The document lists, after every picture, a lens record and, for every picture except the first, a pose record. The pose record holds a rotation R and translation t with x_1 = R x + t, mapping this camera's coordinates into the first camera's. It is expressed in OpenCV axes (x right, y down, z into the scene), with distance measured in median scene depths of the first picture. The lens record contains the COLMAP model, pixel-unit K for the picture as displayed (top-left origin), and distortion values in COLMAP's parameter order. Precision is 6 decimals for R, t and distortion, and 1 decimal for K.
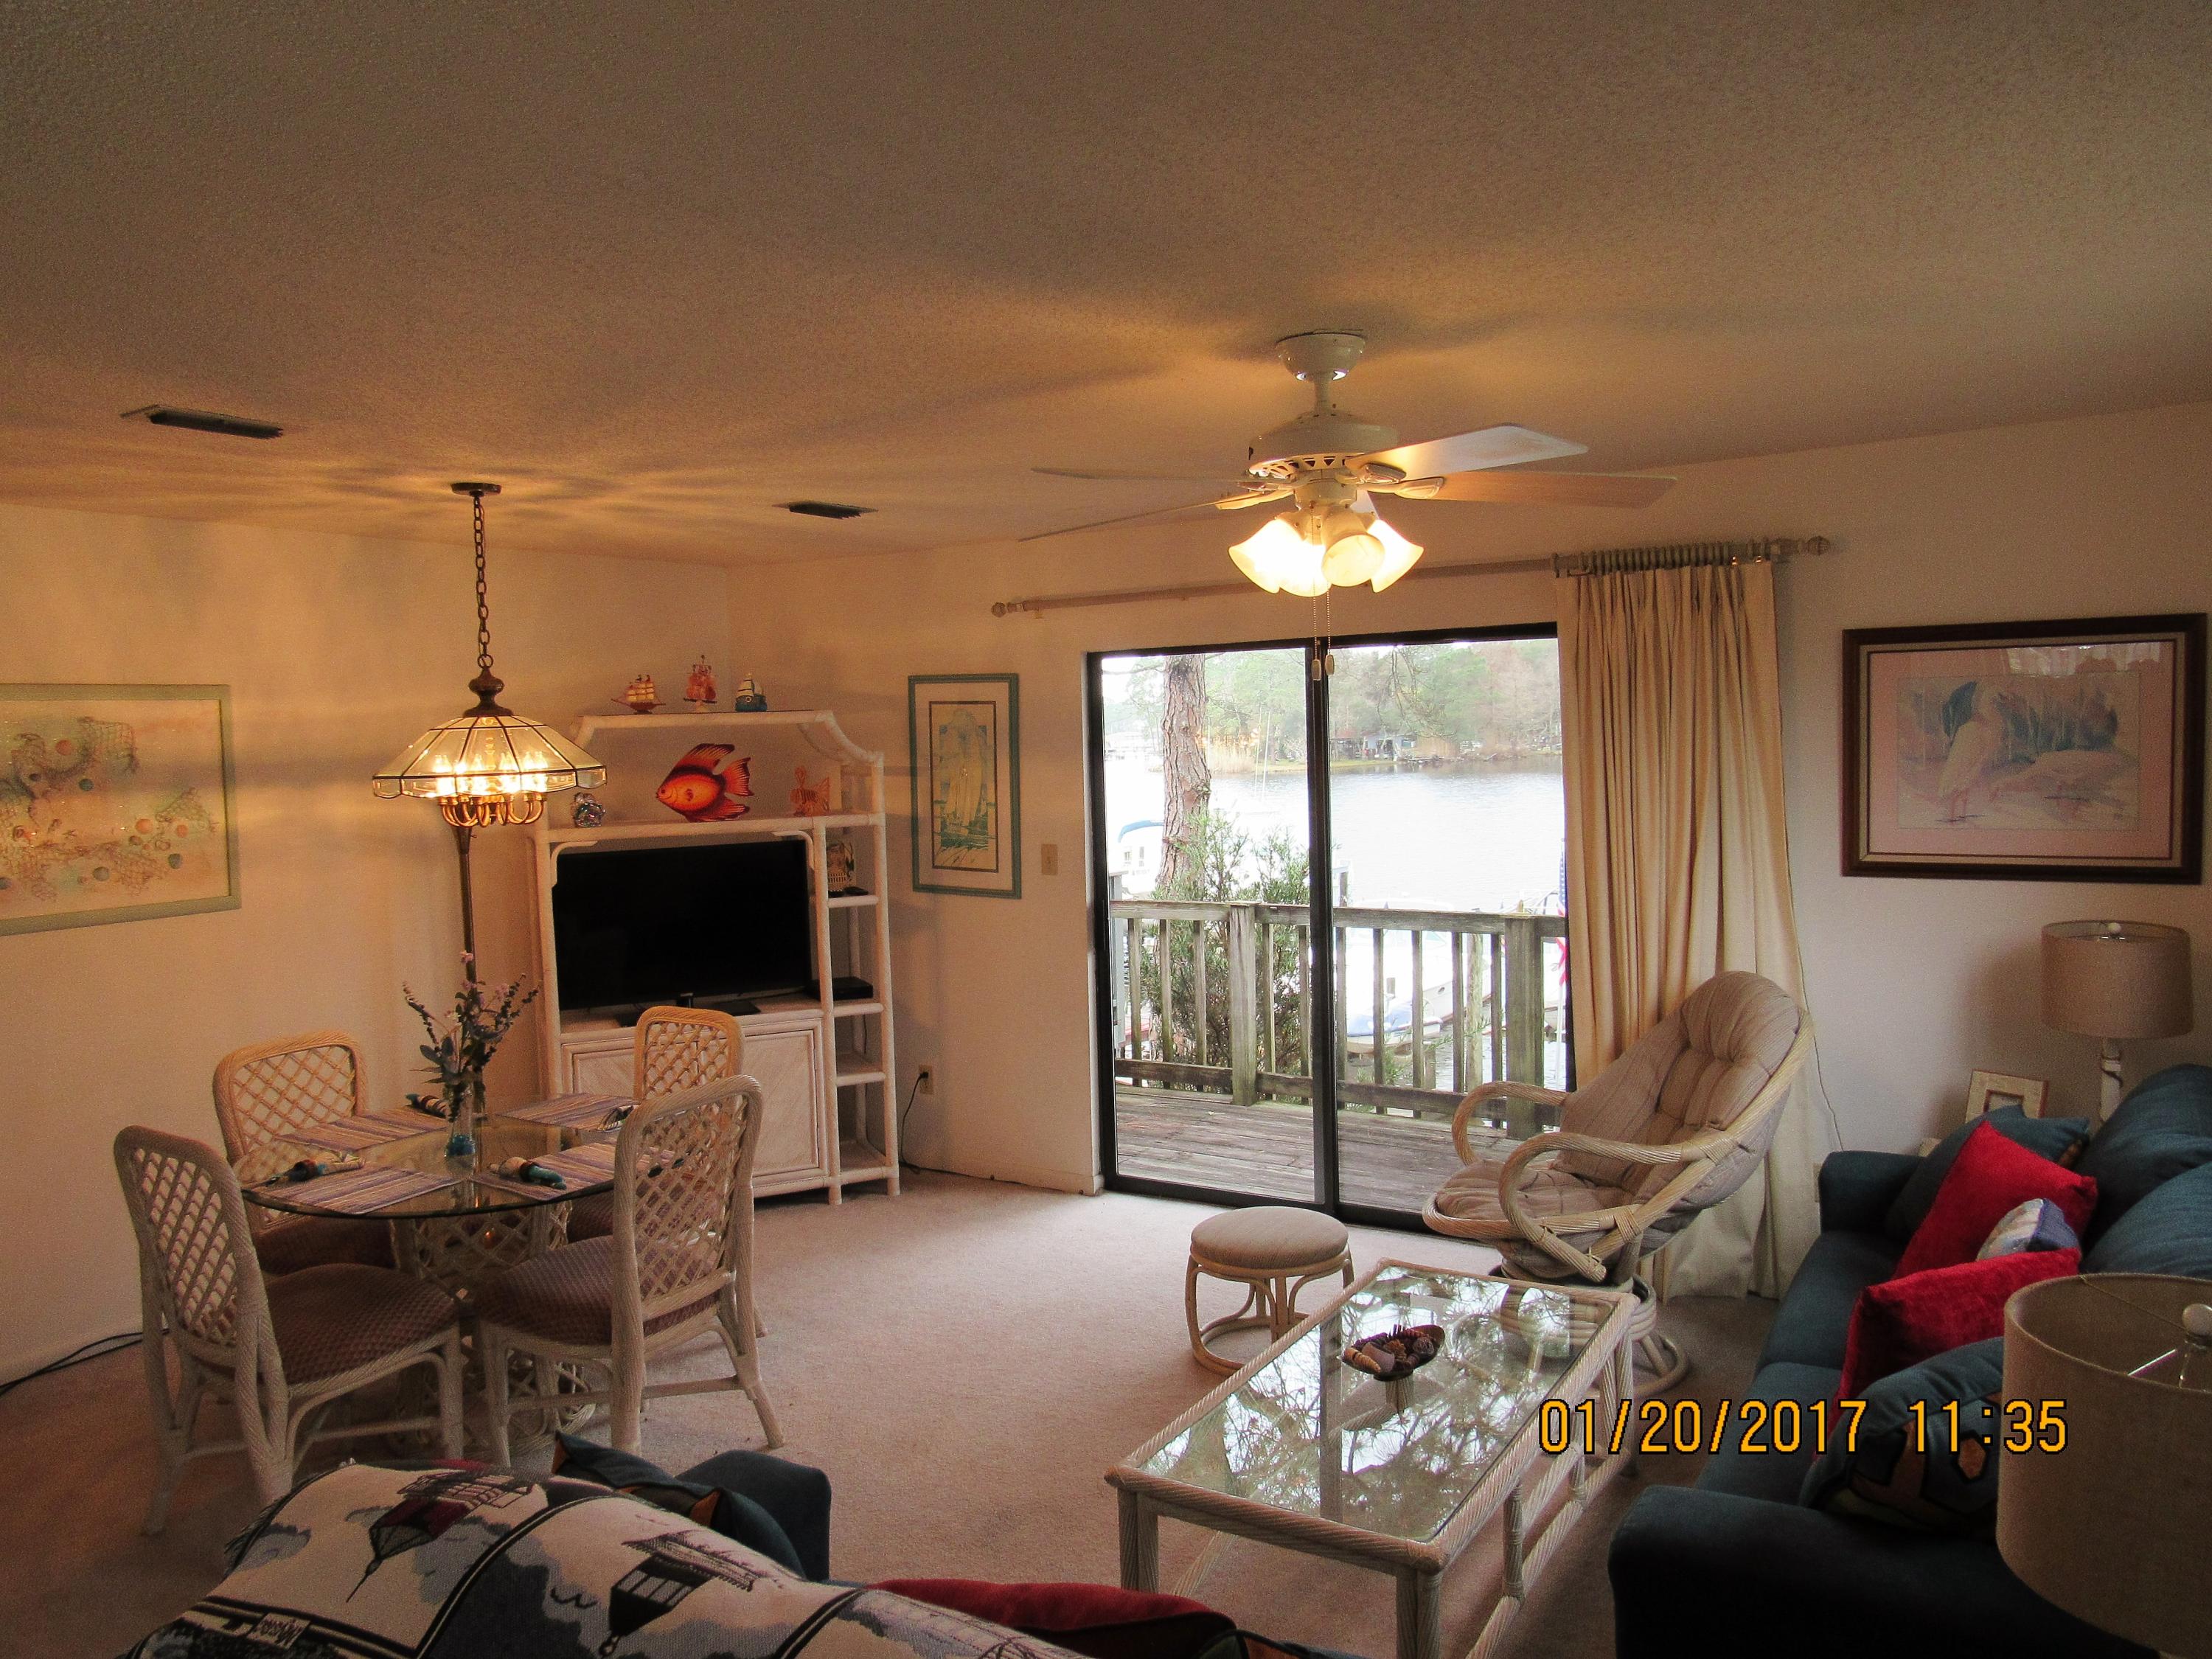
lens RADIAL K [[1565.7, 0, 1099.3], [0, 1565.7, 818.9], [0, 0, 1]] dist [-0.030827, 0.004534]
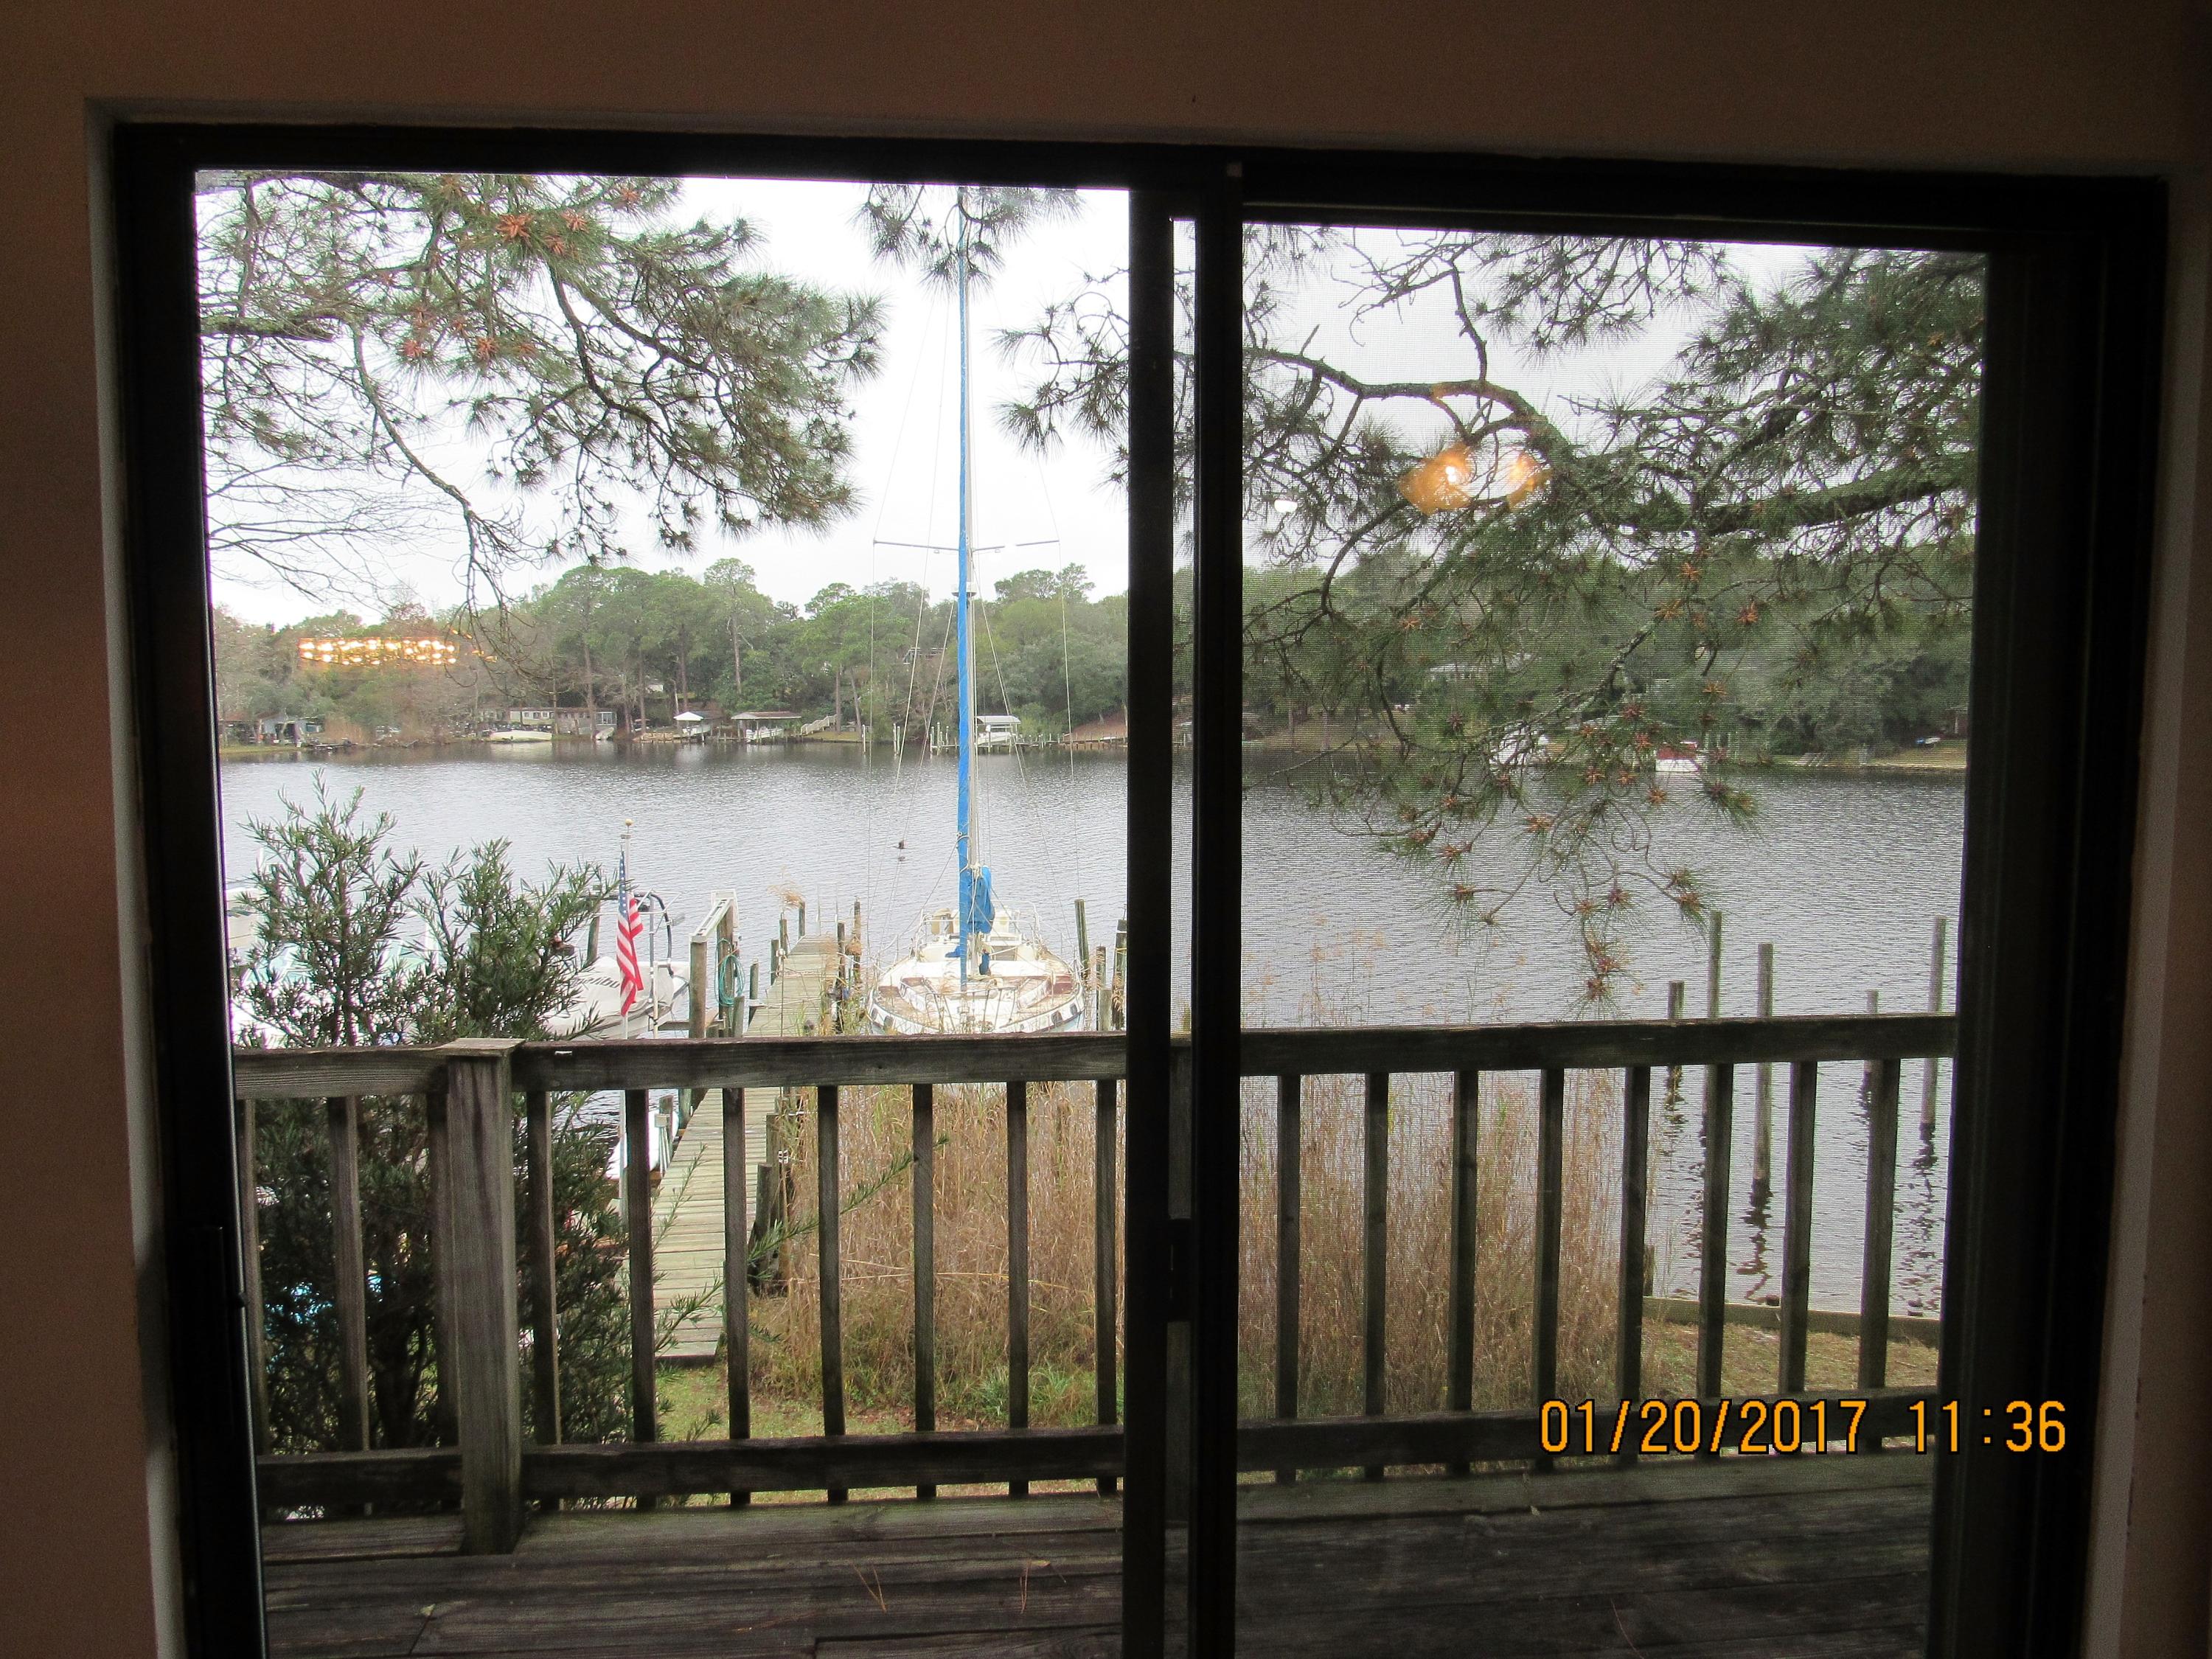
lens RADIAL K [[1579.9, 0, 1060.5], [0, 1579.9, 837.8], [0, 0, 1]] dist [-0.032318, 0.000681]
pose [[0.799838, -0.022811, 0.599782, -0.034726], [0.011768, 0.999681, 0.022326, -0.007659], [-0.600100, -0.010799, 0.799852, 0.731167]]
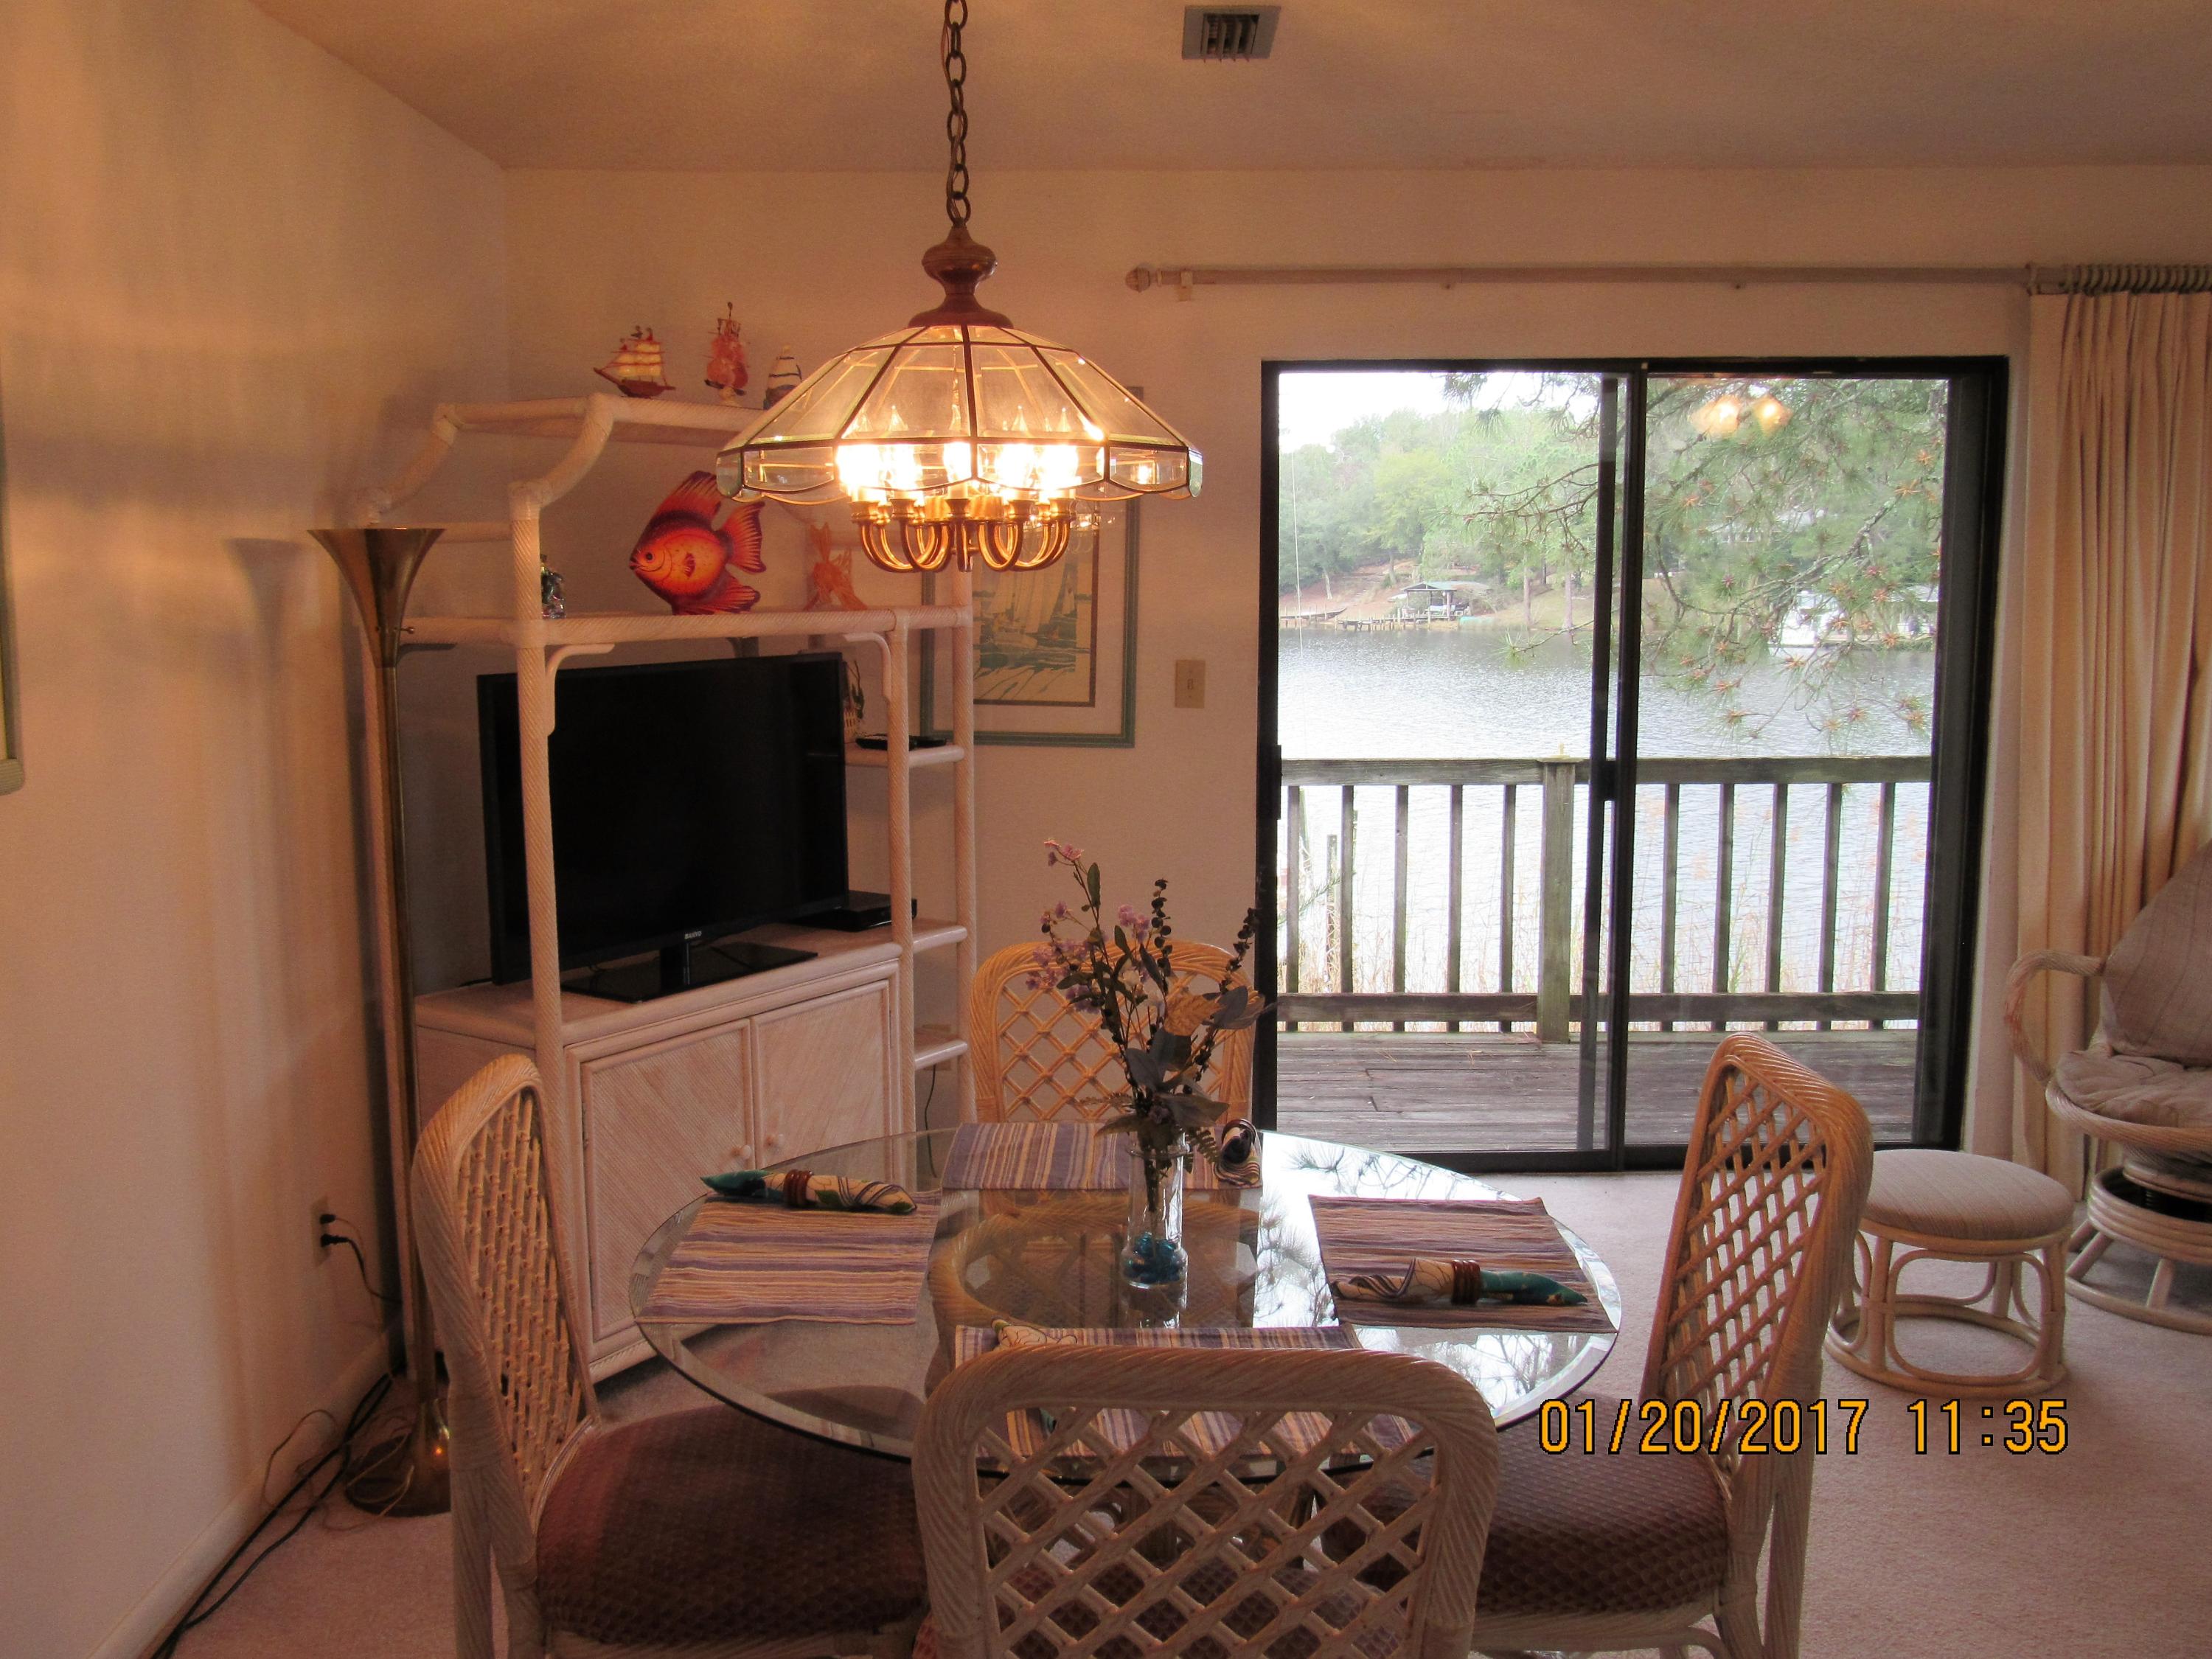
lens RADIAL K [[1842.7, 0, 1059.3], [0, 1842.7, 780.4], [0, 0, 1]] dist [0.006851, 0.003933]
pose [[0.857233, -0.033207, 0.513857, -0.467311], [0.010048, 0.998807, 0.047784, 0.028952], [-0.514831, -0.035799, 0.856544, 0.376795]]
